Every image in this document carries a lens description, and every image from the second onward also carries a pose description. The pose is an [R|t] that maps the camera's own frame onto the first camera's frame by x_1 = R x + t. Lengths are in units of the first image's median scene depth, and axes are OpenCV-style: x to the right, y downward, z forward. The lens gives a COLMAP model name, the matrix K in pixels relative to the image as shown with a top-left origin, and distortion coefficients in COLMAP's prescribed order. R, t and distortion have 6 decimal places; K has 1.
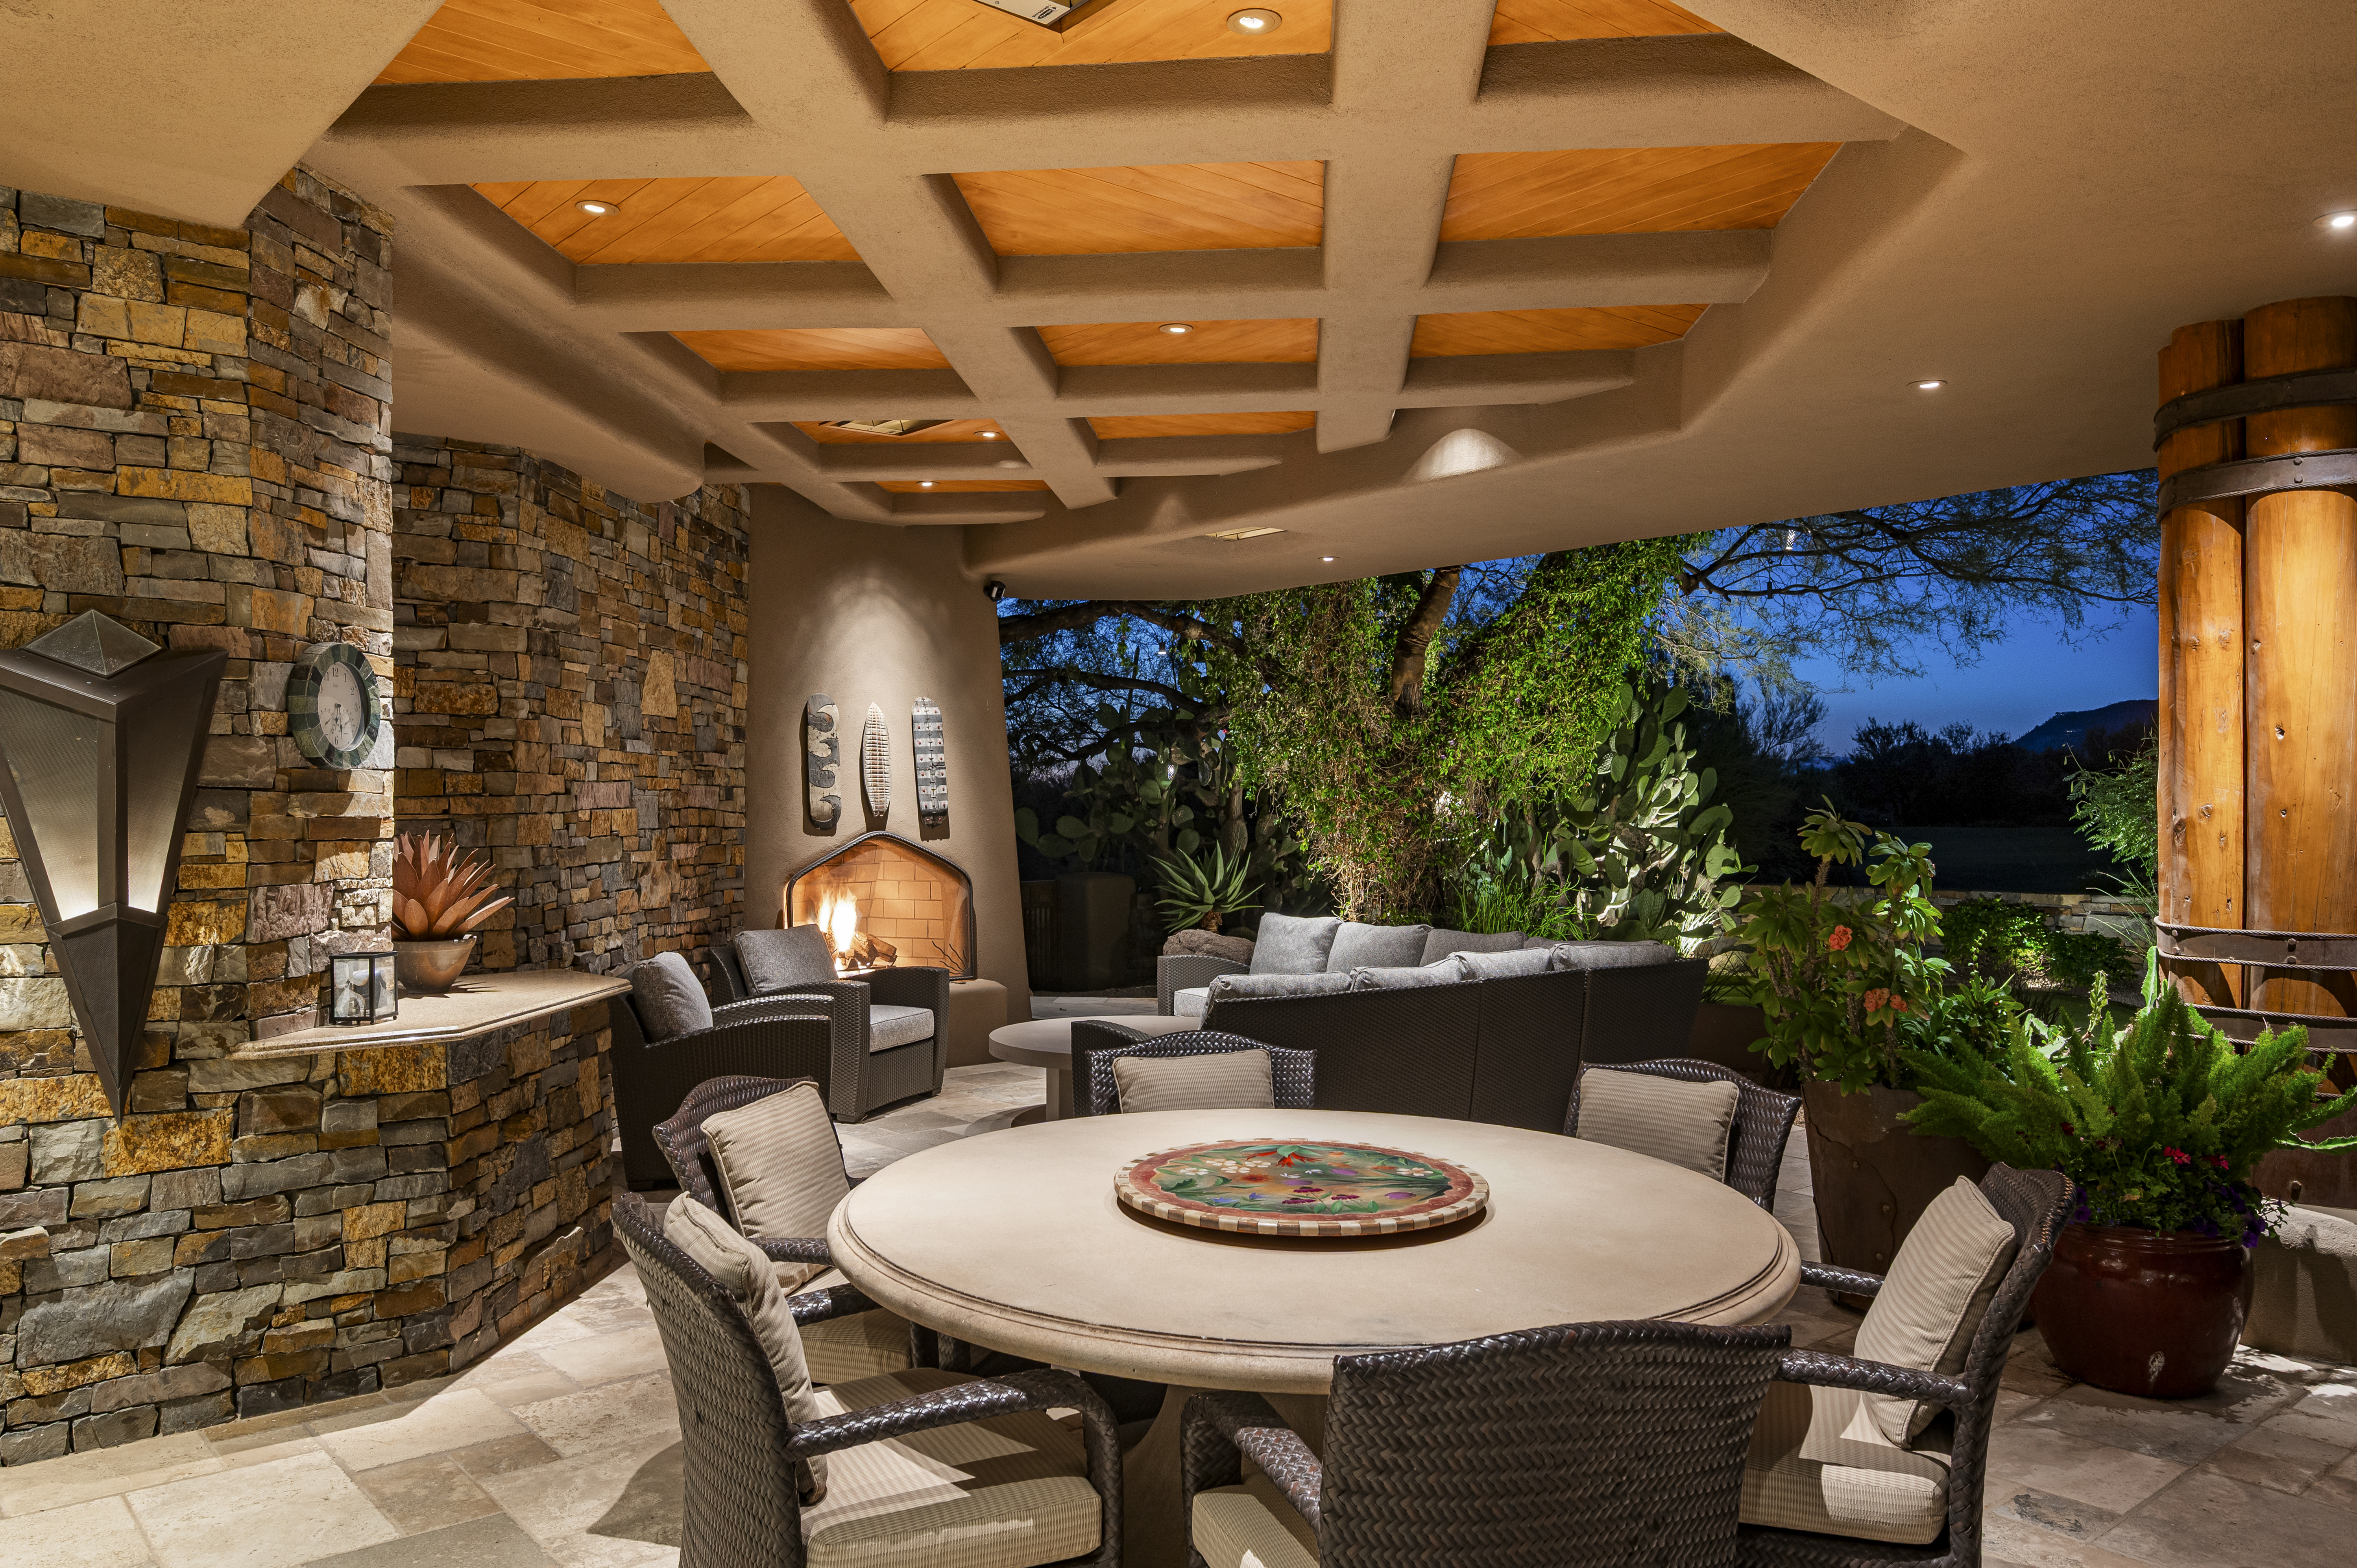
lens RADIAL K [[1680.0, 0, 1177.3], [0, 1680.0, 791.4], [0, 0, 1]] dist [0.001826, -0.000301]
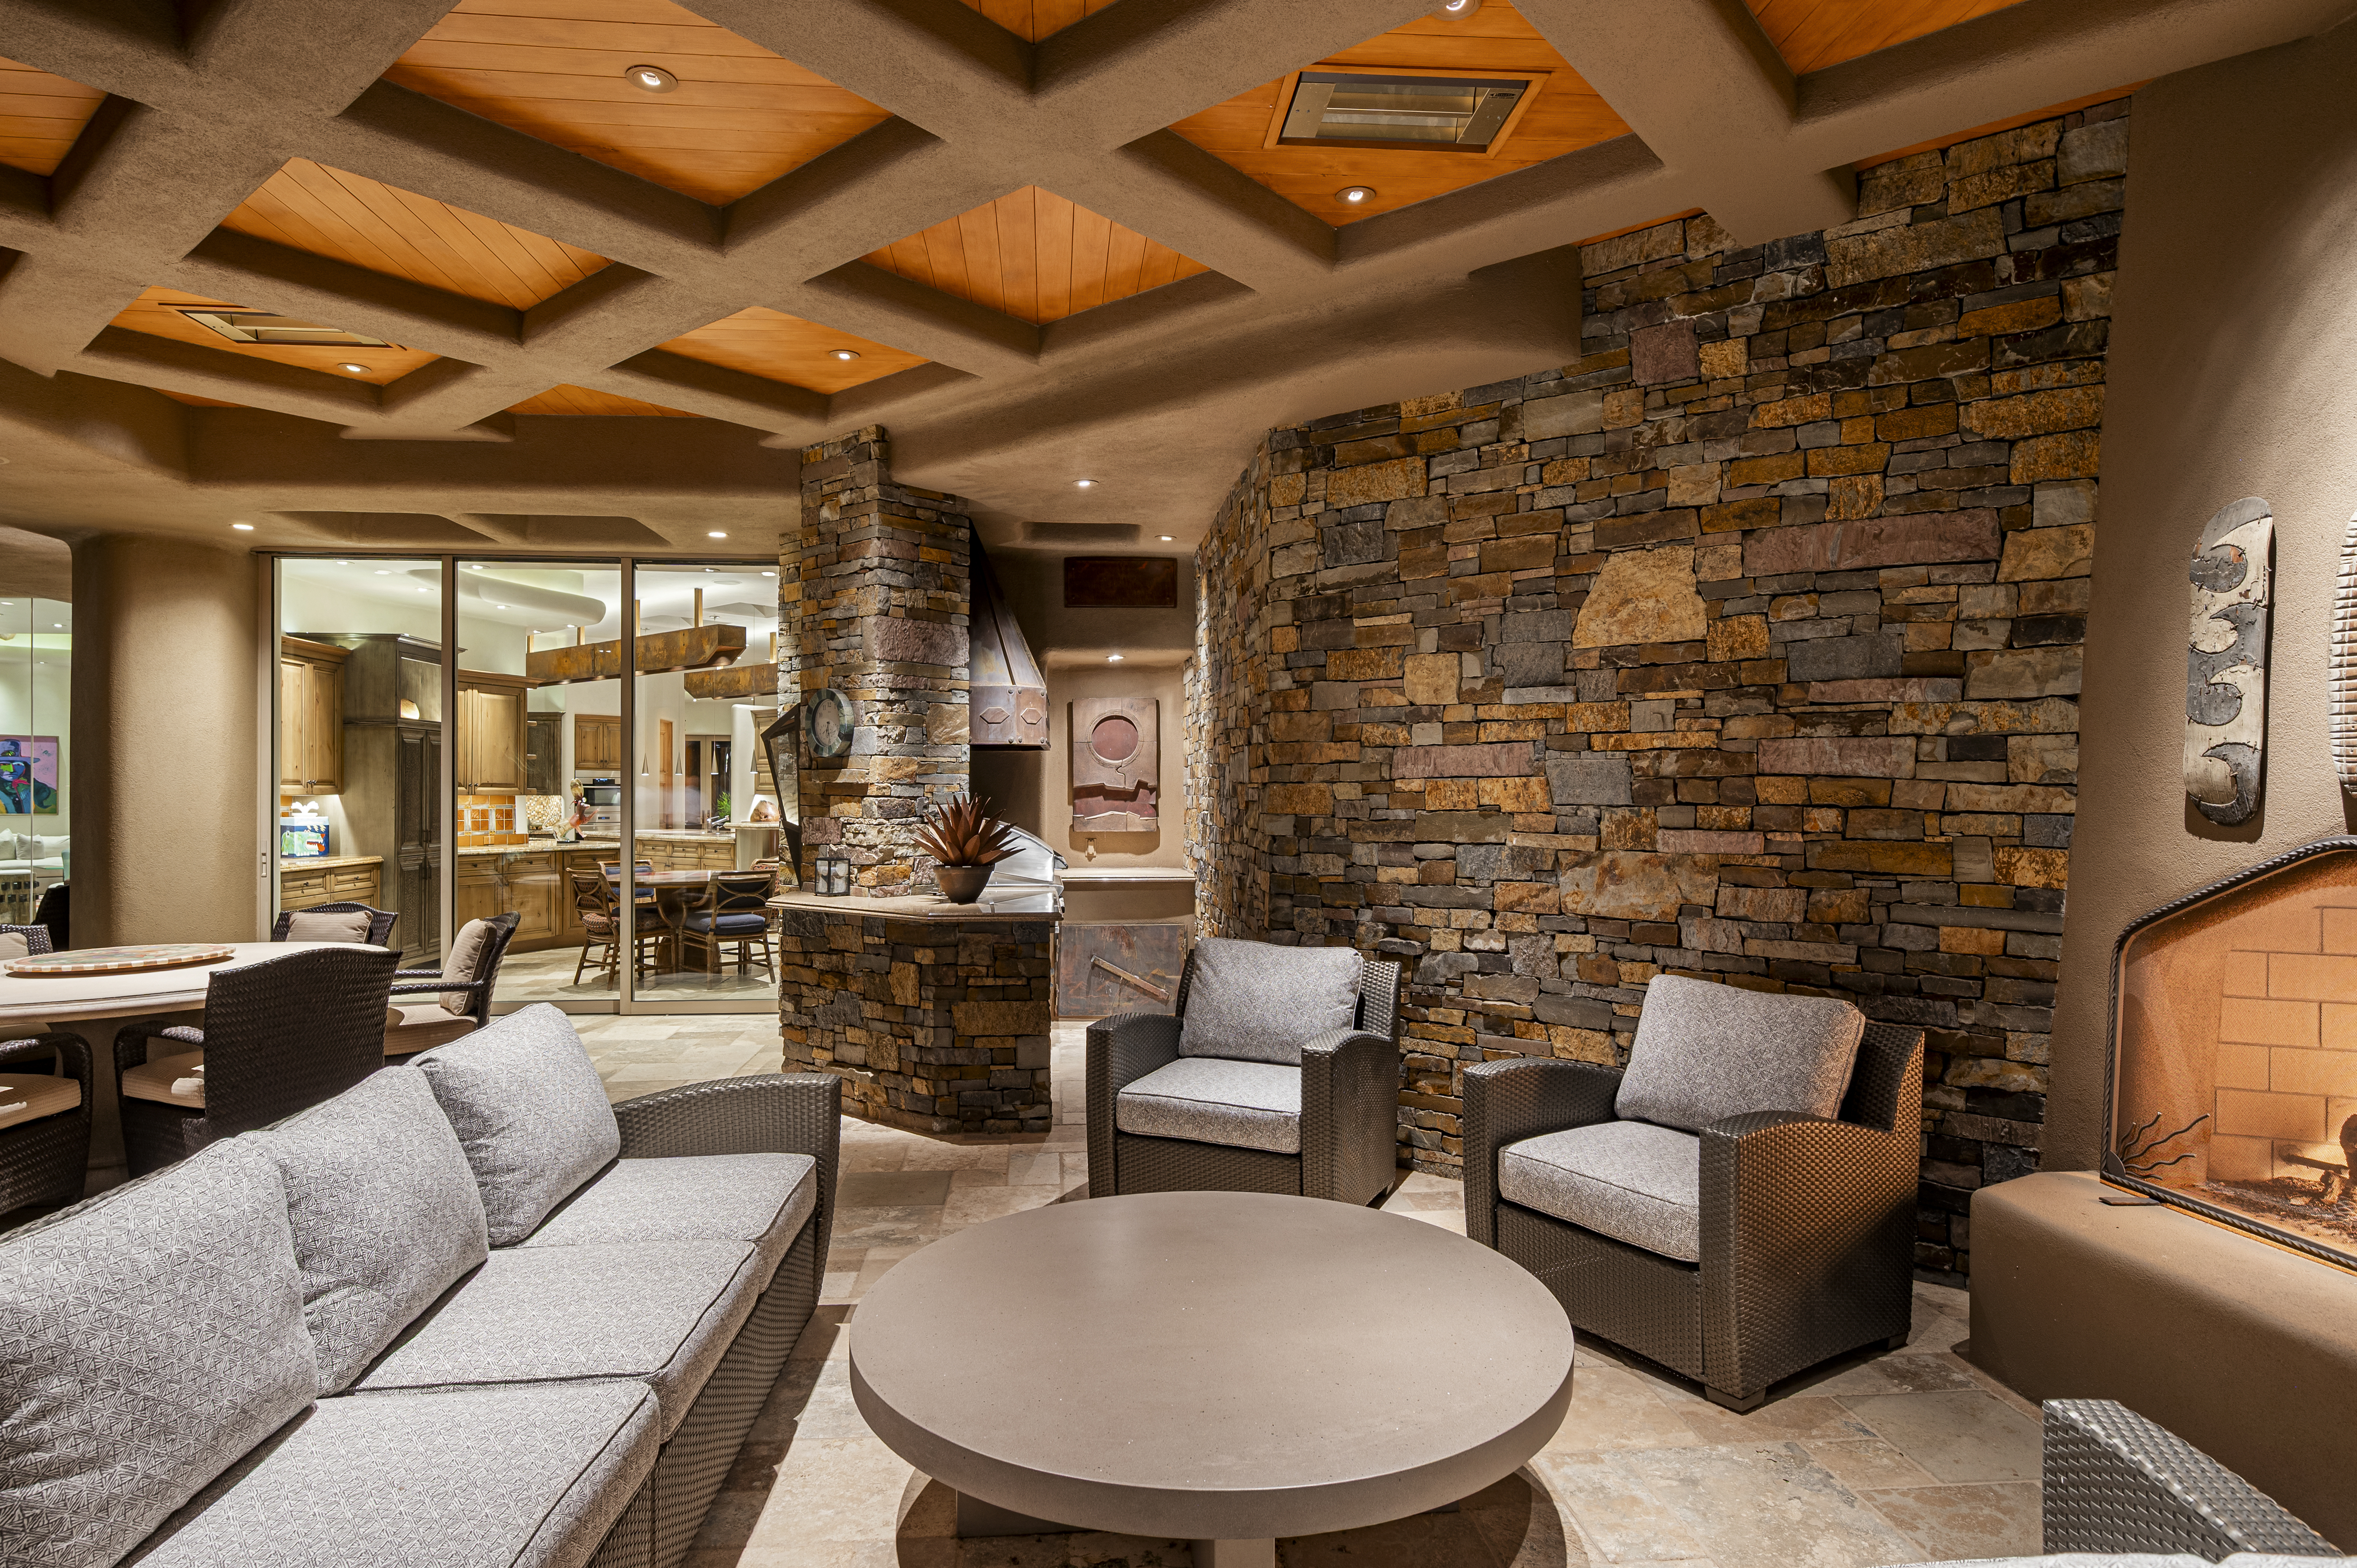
lens RADIAL K [[1312.5, 0, 1175.5], [0, 1312.5, 787.7], [0, 0, 1]] dist [-0.004688, -0.000553]
pose [[-0.581500, 0.002863, -0.813541, 0.251334], [0.007726, 0.999968, -0.002003, 0.014585], [0.813510, -0.007450, -0.581504, 1.189465]]
